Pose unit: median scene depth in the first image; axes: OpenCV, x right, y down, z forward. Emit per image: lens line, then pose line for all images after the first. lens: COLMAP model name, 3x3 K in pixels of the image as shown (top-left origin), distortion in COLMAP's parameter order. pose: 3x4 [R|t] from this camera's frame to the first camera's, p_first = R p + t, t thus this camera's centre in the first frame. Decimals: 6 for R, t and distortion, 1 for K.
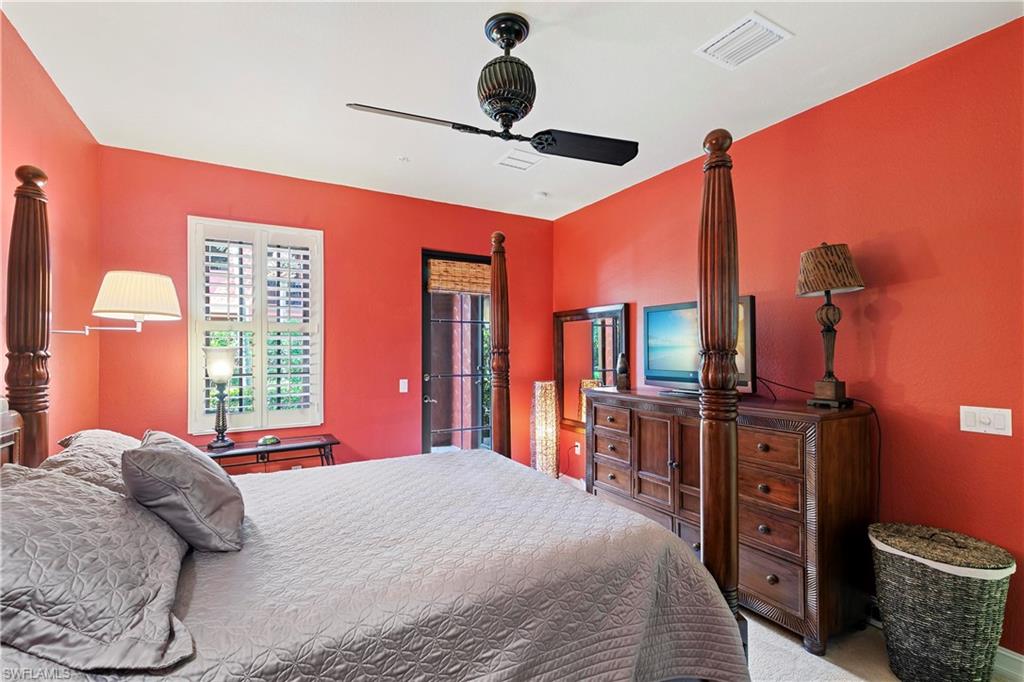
lens RADIAL K [[459.6, 0, 509.1], [0, 459.6, 344.9], [0, 0, 1]] dist [0.008302, -0.001494]
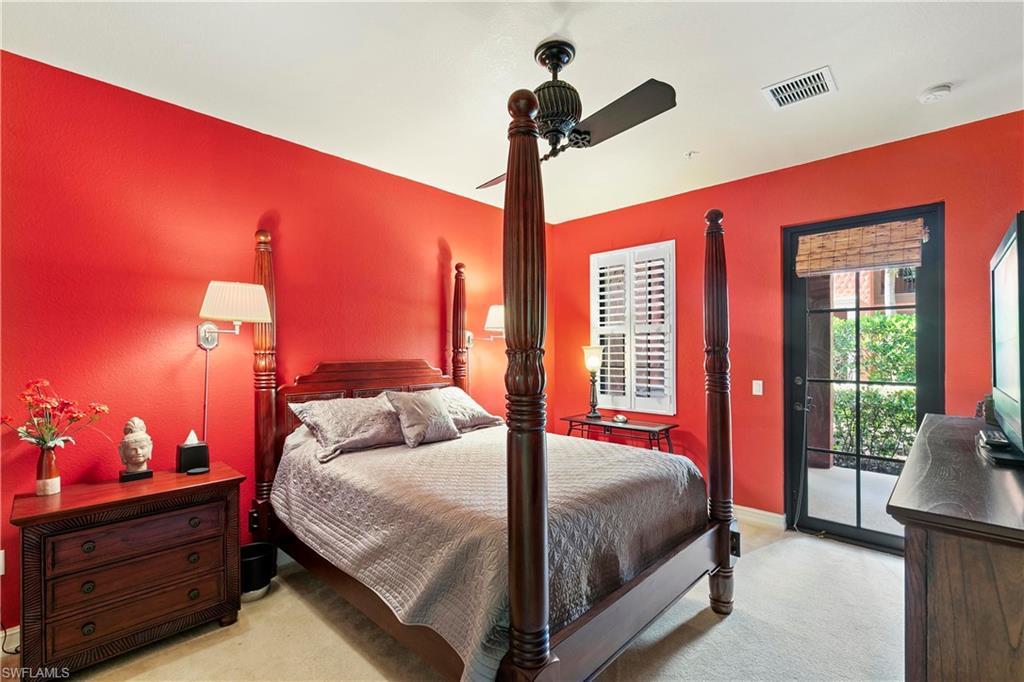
lens RADIAL K [[459.6, 0, 509.5], [0, 459.6, 344.1], [0, 0, 1]] dist [0.008302, -0.001494]
pose [[0.277506, -0.007824, -0.960692, 0.553684], [0.011940, 0.999918, -0.004694, 0.002847], [0.960650, -0.010168, 0.277577, 0.321219]]
